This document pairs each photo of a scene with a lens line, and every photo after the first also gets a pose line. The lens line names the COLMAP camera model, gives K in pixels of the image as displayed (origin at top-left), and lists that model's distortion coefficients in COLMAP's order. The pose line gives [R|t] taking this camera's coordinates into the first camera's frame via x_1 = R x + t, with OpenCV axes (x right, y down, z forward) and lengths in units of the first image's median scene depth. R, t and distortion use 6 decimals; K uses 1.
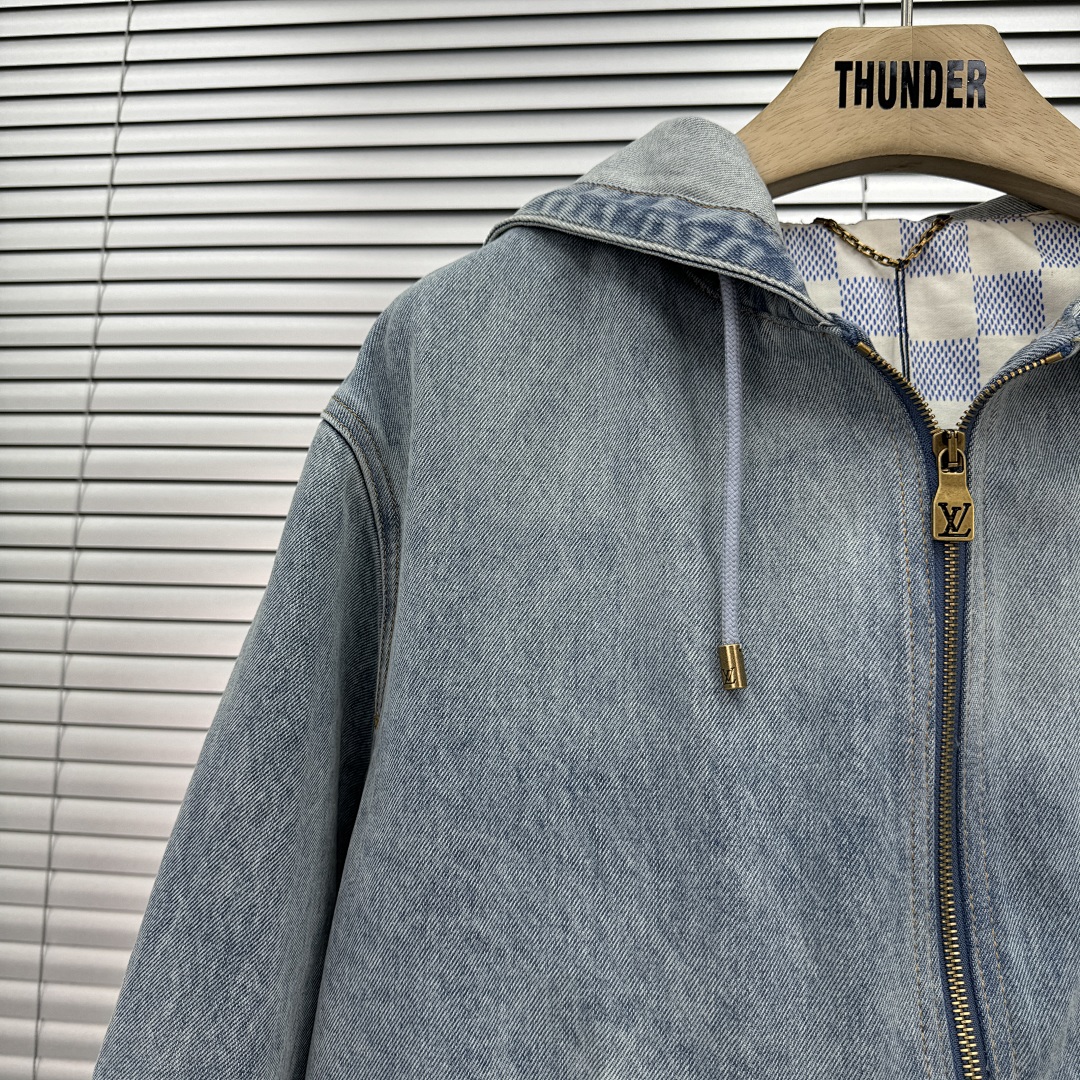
lens RADIAL K [[1021.3, 0, 540.0], [0, 1021.3, 540.0], [0, 0, 1]] dist [-0.009574, -0.013393]
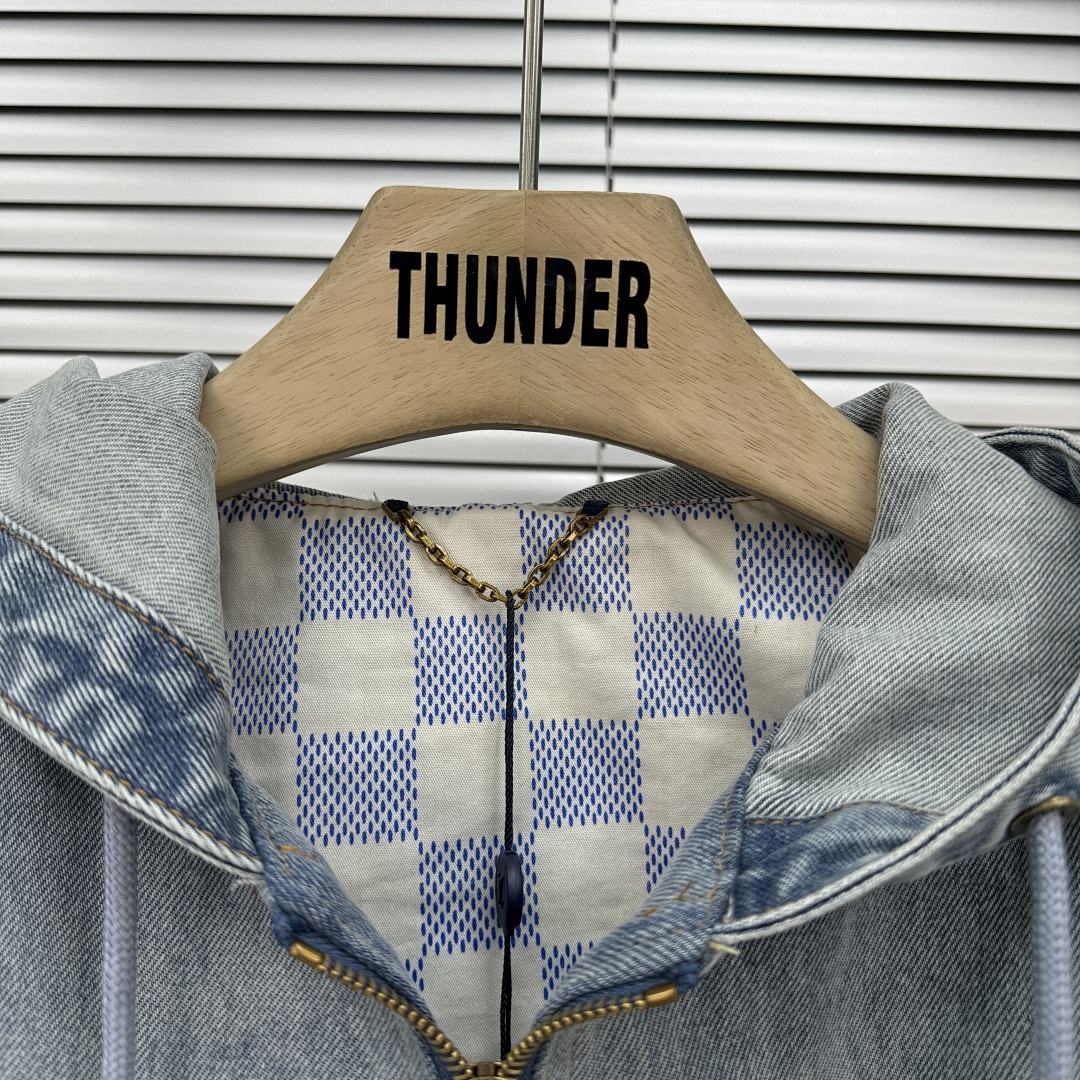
lens RADIAL K [[1020.6, 0, 540.0], [0, 1020.6, 540.0], [0, 0, 1]] dist [0.143428, -0.314866]
pose [[0.996083, -0.002941, 0.088380, 0.316871], [-0.004403, 0.996557, 0.082793, -0.354212], [-0.088319, -0.082858, 0.992640, 0.408273]]
